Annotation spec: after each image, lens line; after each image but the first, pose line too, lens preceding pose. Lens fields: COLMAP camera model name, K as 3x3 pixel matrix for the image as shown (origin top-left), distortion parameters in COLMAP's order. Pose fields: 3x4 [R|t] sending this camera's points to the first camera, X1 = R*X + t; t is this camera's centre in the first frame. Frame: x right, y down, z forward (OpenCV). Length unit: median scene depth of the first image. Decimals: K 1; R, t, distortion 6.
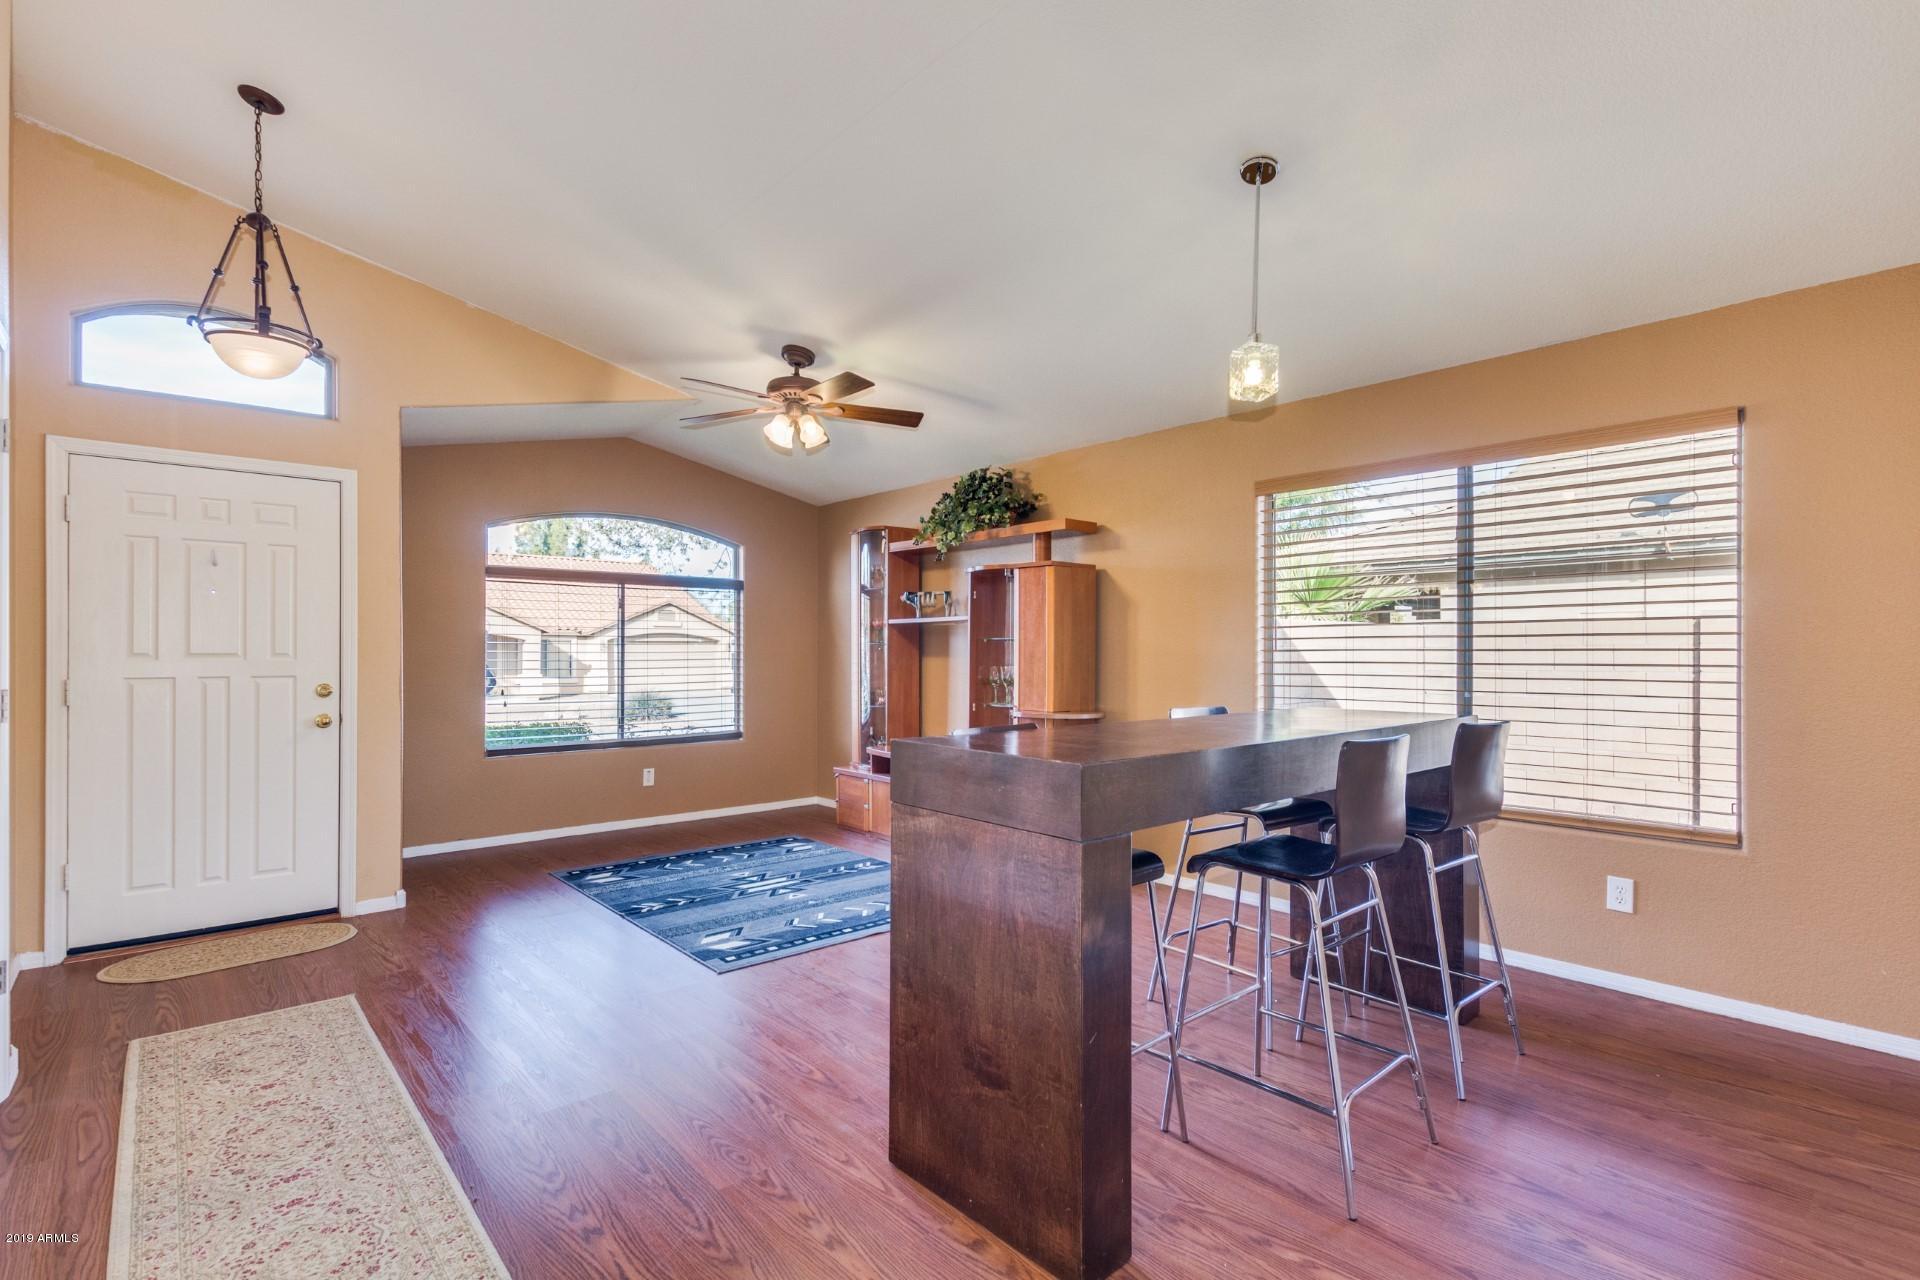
lens RADIAL K [[885.7, 0, 954.7], [0, 885.7, 647.3], [0, 0, 1]] dist [0.003561, 0.000206]
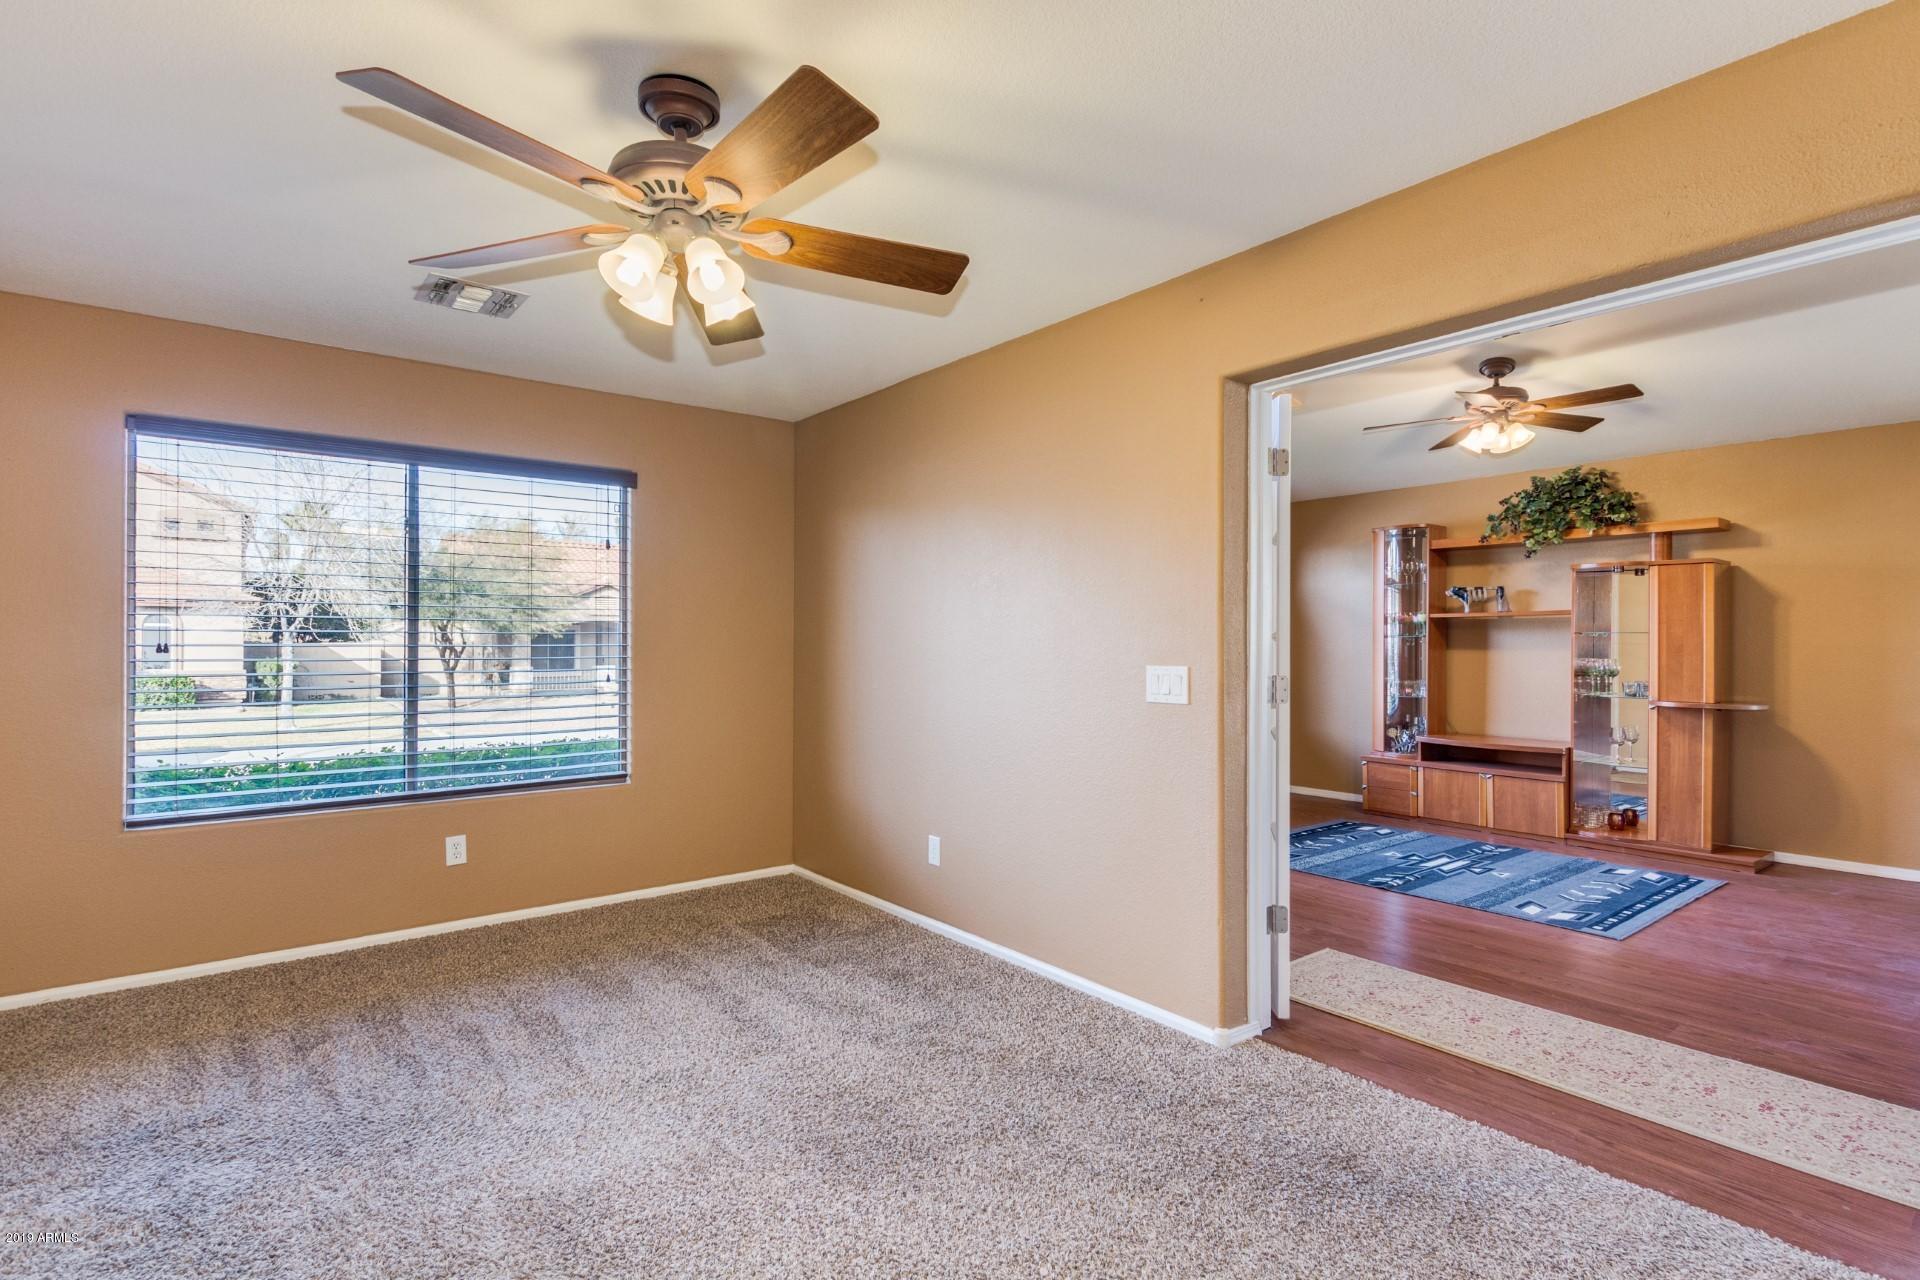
lens RADIAL K [[885.6, 0, 946.4], [0, 885.6, 664.7], [0, 0, 1]] dist [0.000137, -0.000858]
pose [[0.996757, 0.000381, -0.080467, -0.903313], [0.002040, 0.999548, 0.030001, -0.008590], [0.080442, -0.030068, 0.996306, -0.139567]]
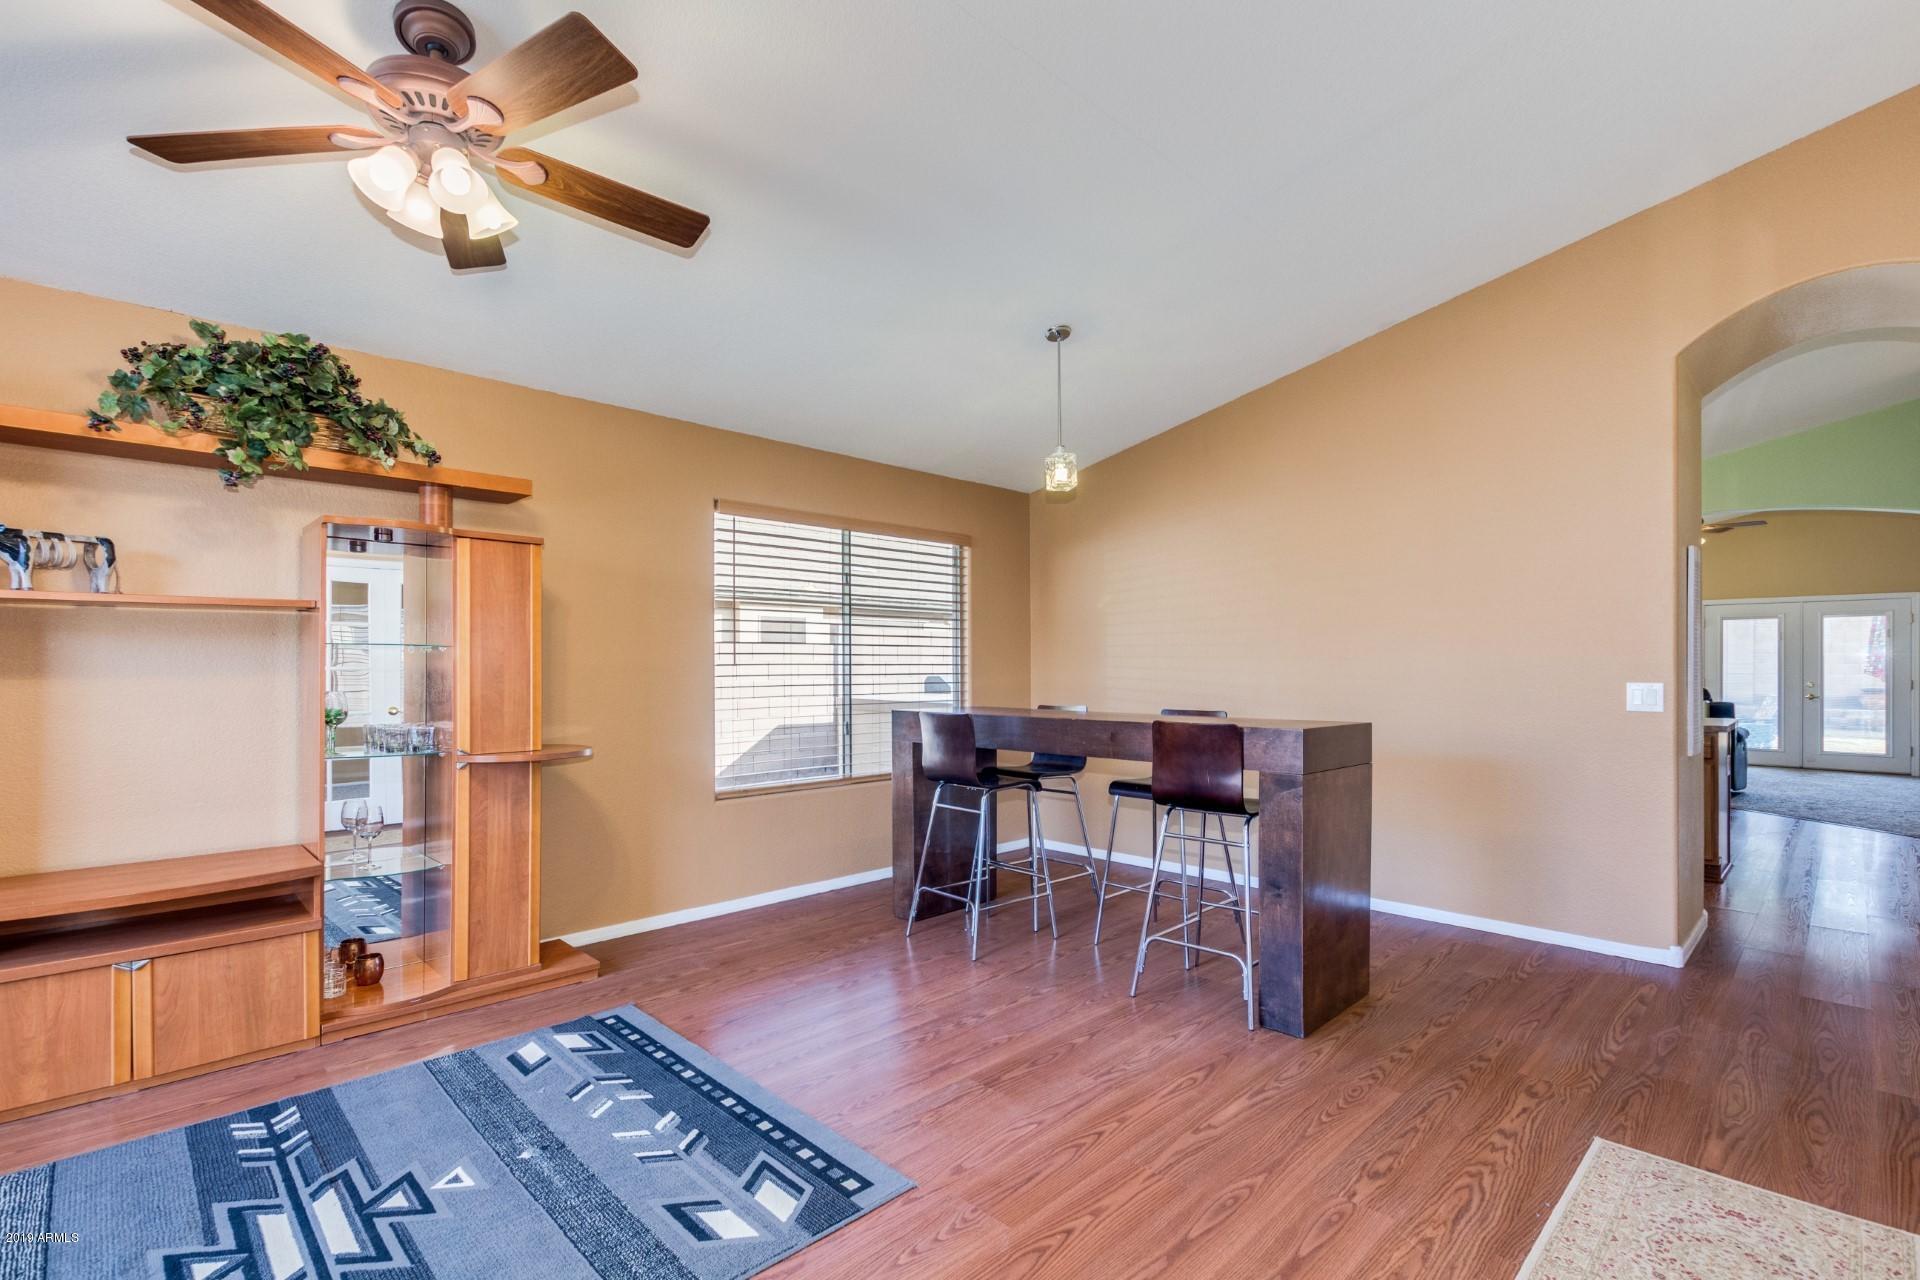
lens RADIAL K [[885.6, 0, 946.4], [0, 885.6, 664.7], [0, 0, 1]] dist [0.000137, -0.000858]
pose [[-0.040330, 0.001845, 0.999185, -0.787718], [-0.001857, 0.999996, -0.001922, 0.005097], [-0.999185, -0.001933, -0.040326, 0.895178]]
